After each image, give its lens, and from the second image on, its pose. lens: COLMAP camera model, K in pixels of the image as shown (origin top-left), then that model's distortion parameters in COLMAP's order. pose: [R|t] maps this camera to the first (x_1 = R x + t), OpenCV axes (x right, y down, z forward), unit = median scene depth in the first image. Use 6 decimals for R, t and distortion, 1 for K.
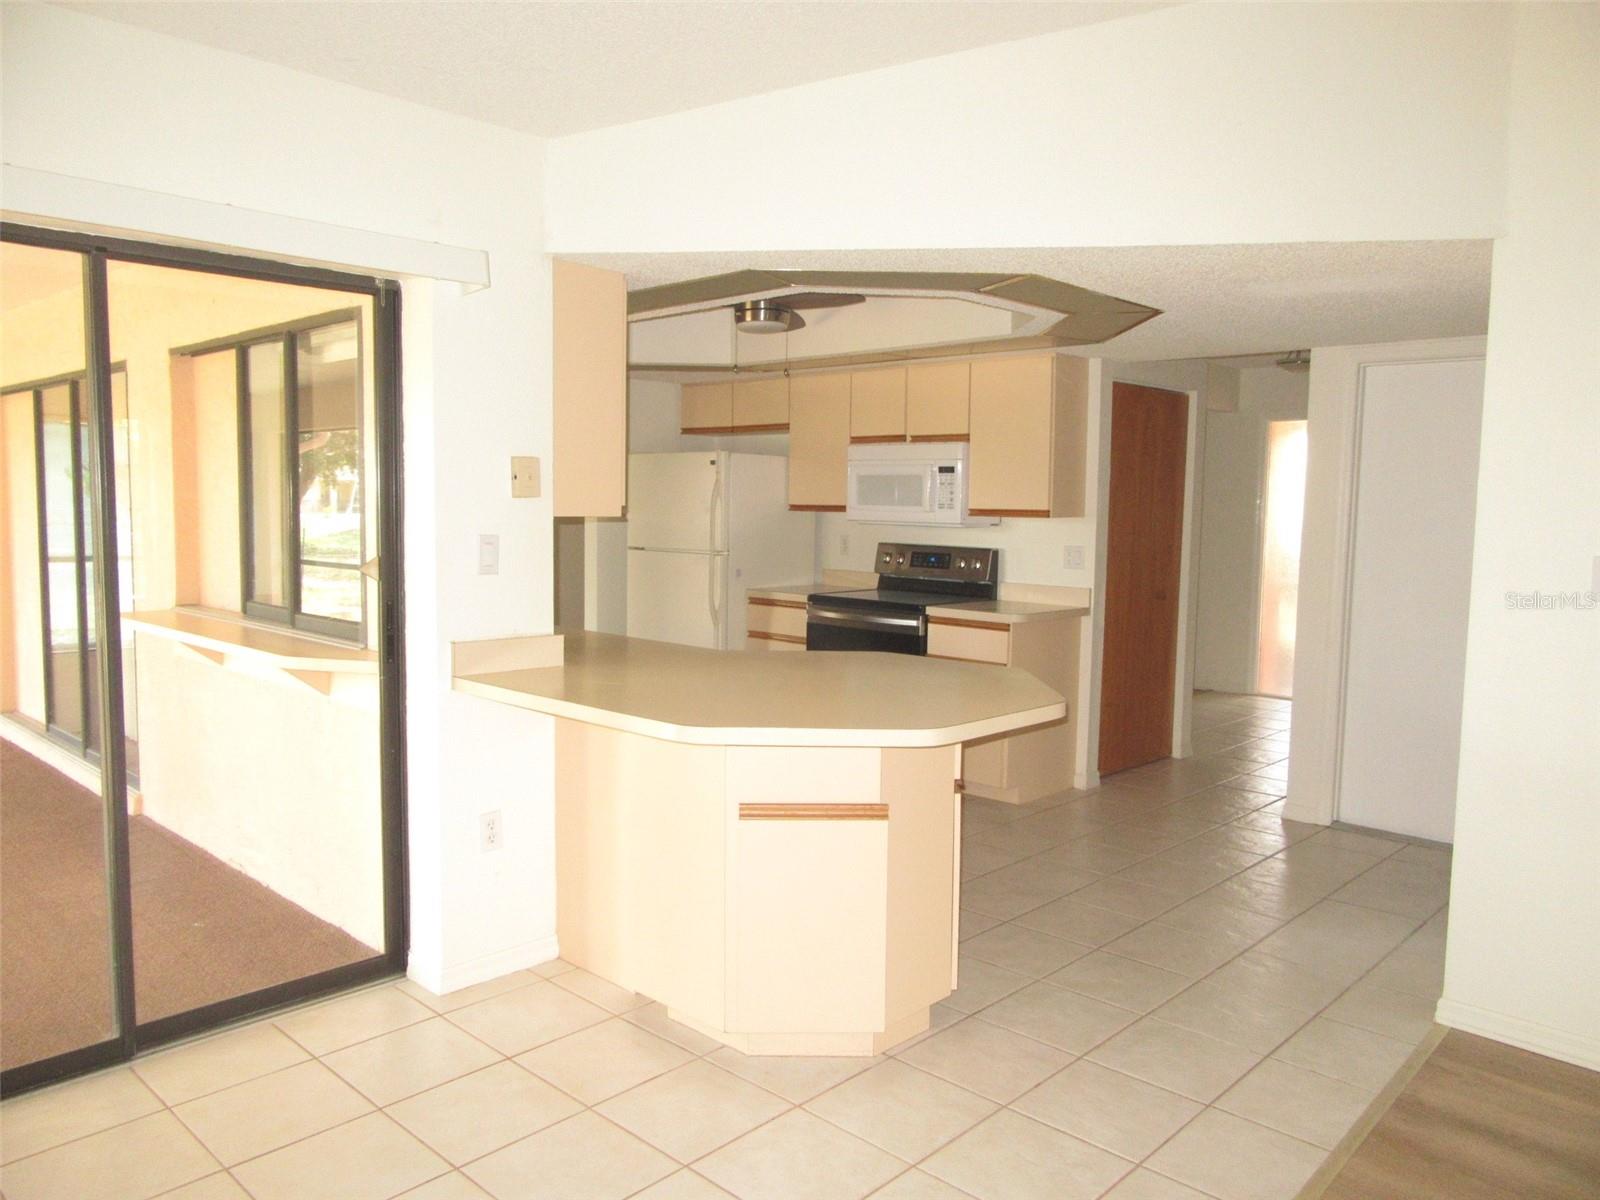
lens RADIAL K [[1173.3, 0, 800.0], [0, 1173.3, 600.0], [0, 0, 1]] dist [-0.039374, 0.046976]
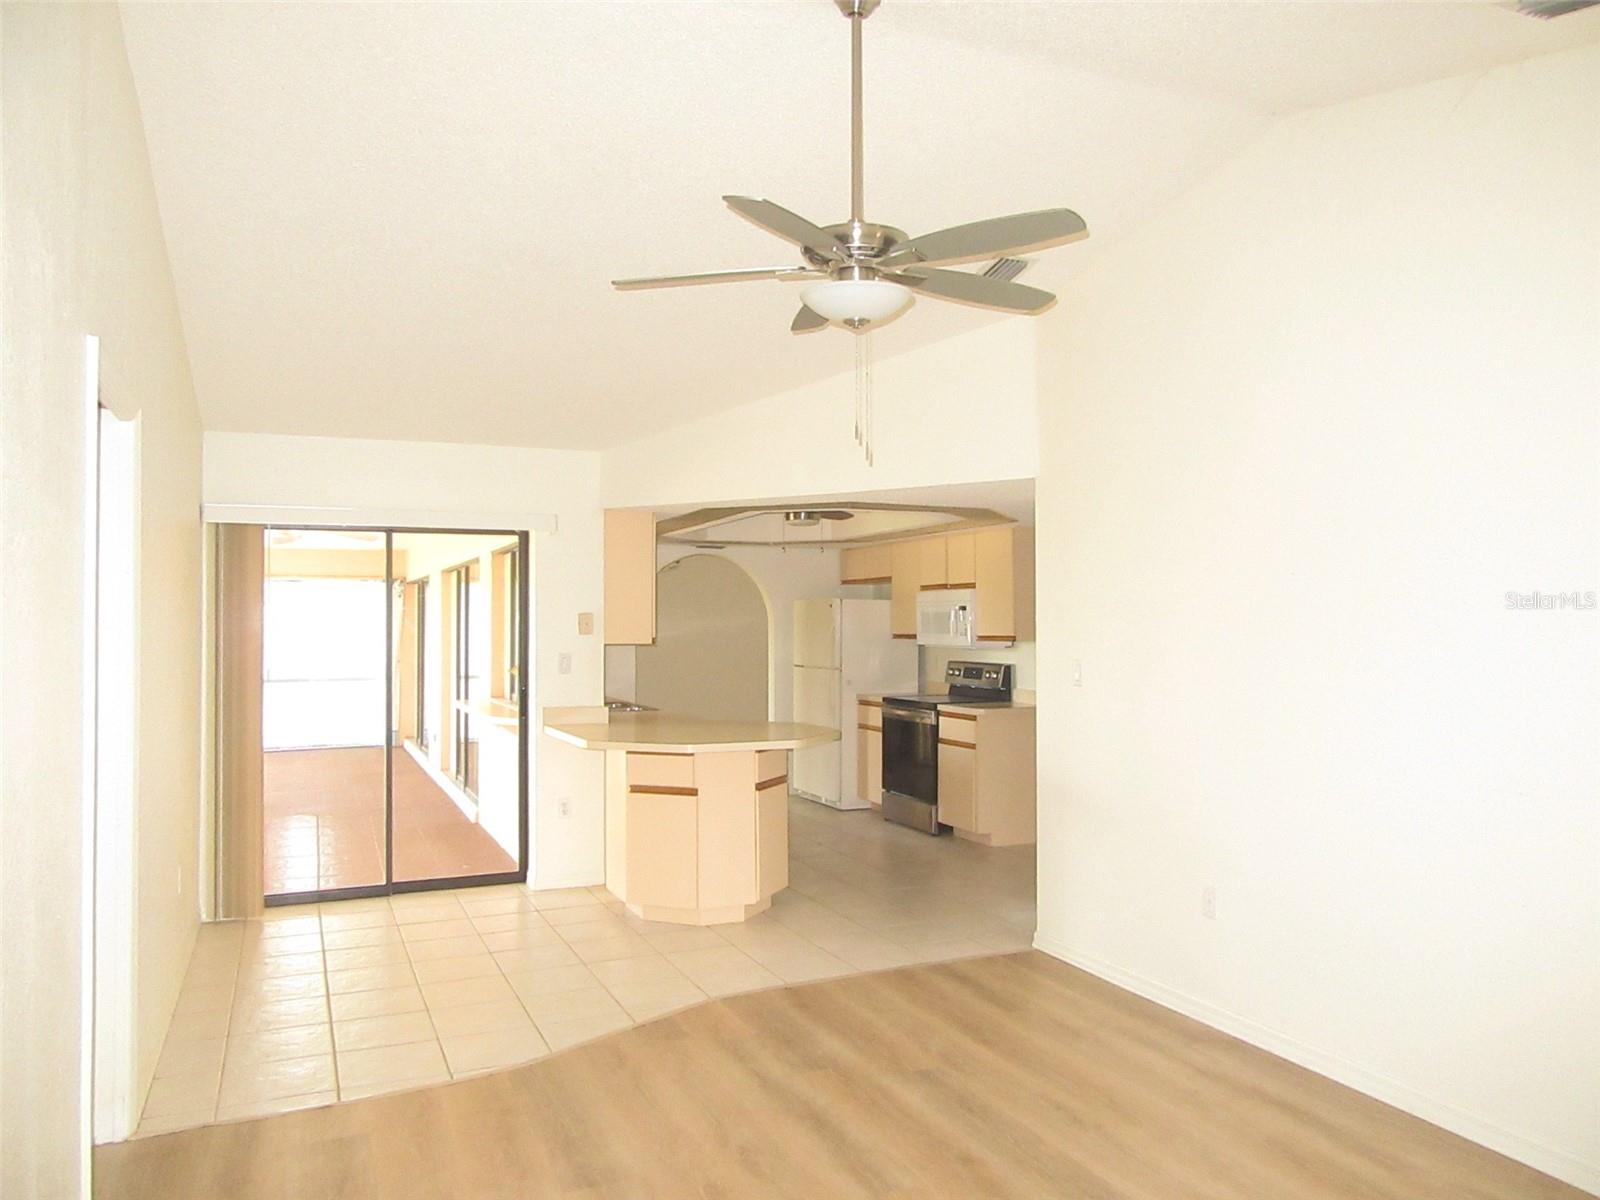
lens RADIAL K [[1173.3, 0, 800.0], [0, 1173.3, 600.0], [0, 0, 1]] dist [-0.039374, 0.046976]
pose [[0.922314, -0.024506, -0.385662, 0.506679], [-0.017832, 0.994225, -0.105820, 0.033300], [0.386029, 0.104477, 0.916551, -0.387837]]
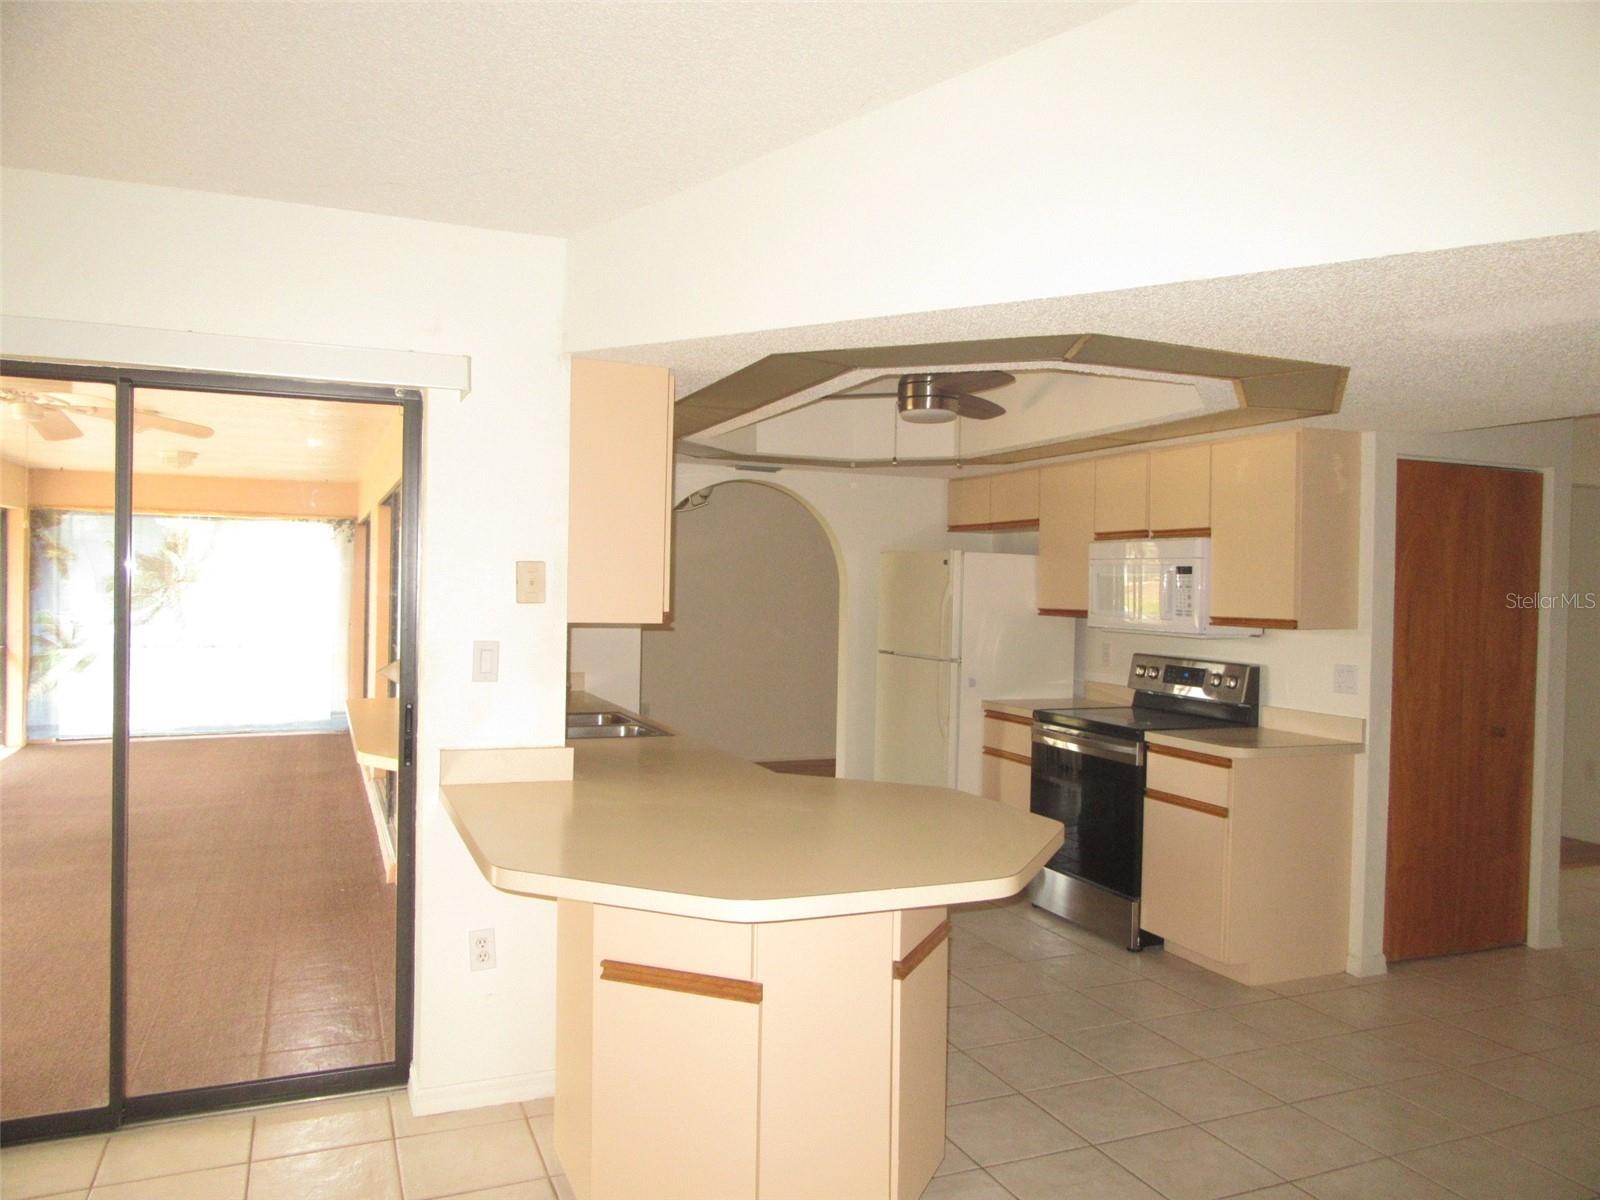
lens RADIAL K [[1173.3, 0, 800.0], [0, 1173.3, 600.0], [0, 0, 1]] dist [-0.039374, 0.046976]
pose [[0.916881, 0.008271, -0.399074, 0.214638], [-0.040646, 0.996523, -0.072731, -0.017460], [0.397085, 0.082906, 0.914030, 0.123923]]
